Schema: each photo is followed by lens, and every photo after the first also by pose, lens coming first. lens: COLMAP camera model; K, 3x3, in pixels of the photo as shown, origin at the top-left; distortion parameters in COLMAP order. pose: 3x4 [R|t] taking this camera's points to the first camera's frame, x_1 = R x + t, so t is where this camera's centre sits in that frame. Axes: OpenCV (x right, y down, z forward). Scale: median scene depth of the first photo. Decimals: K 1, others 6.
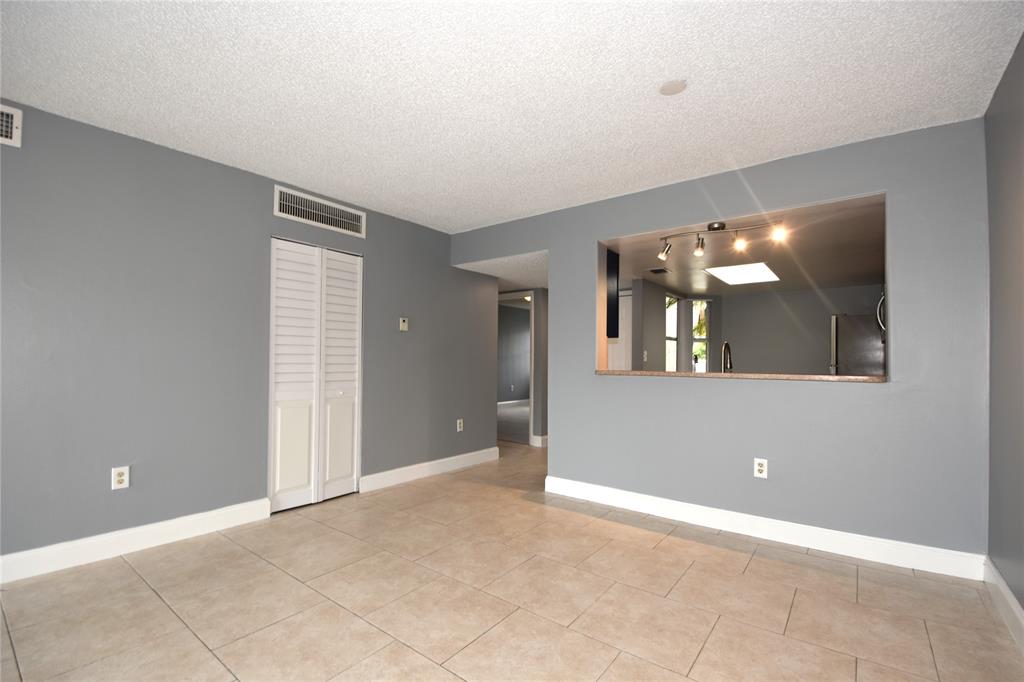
lens RADIAL K [[466.5, 0, 518.9], [0, 466.5, 346.4], [0, 0, 1]] dist [0.000292, -0.011548]
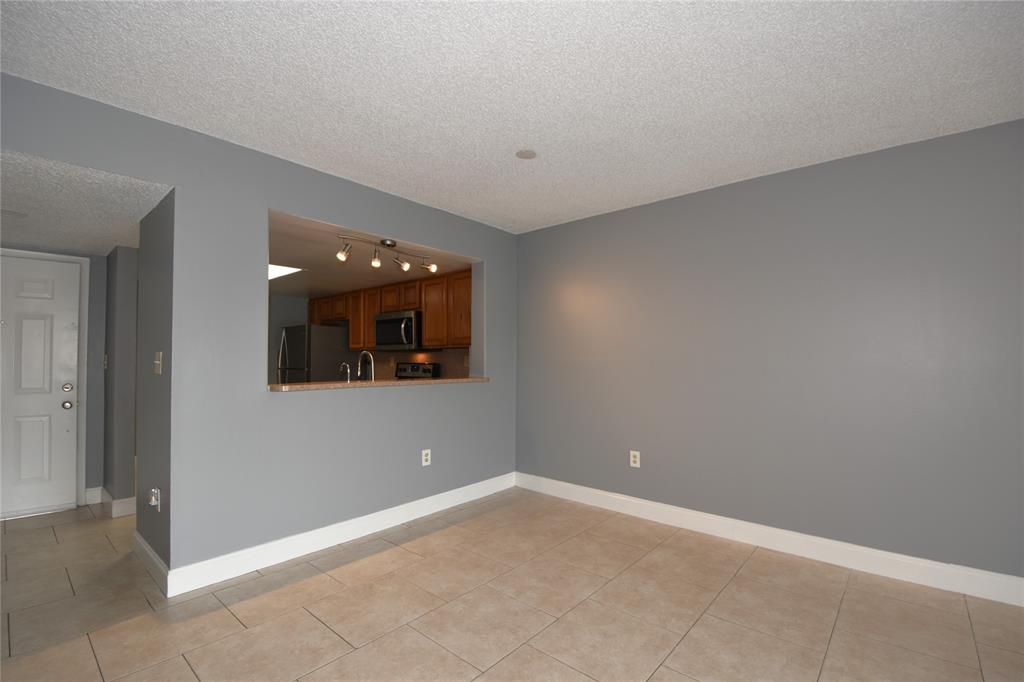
lens RADIAL K [[466.5, 0, 514.4], [0, 466.5, 349.8], [0, 0, 1]] dist [0.000292, -0.011548]
pose [[0.036216, 0.010118, 0.999293, -0.689726], [-0.030187, 0.999504, -0.009026, -0.015719], [-0.998888, -0.029838, 0.036504, 0.736682]]
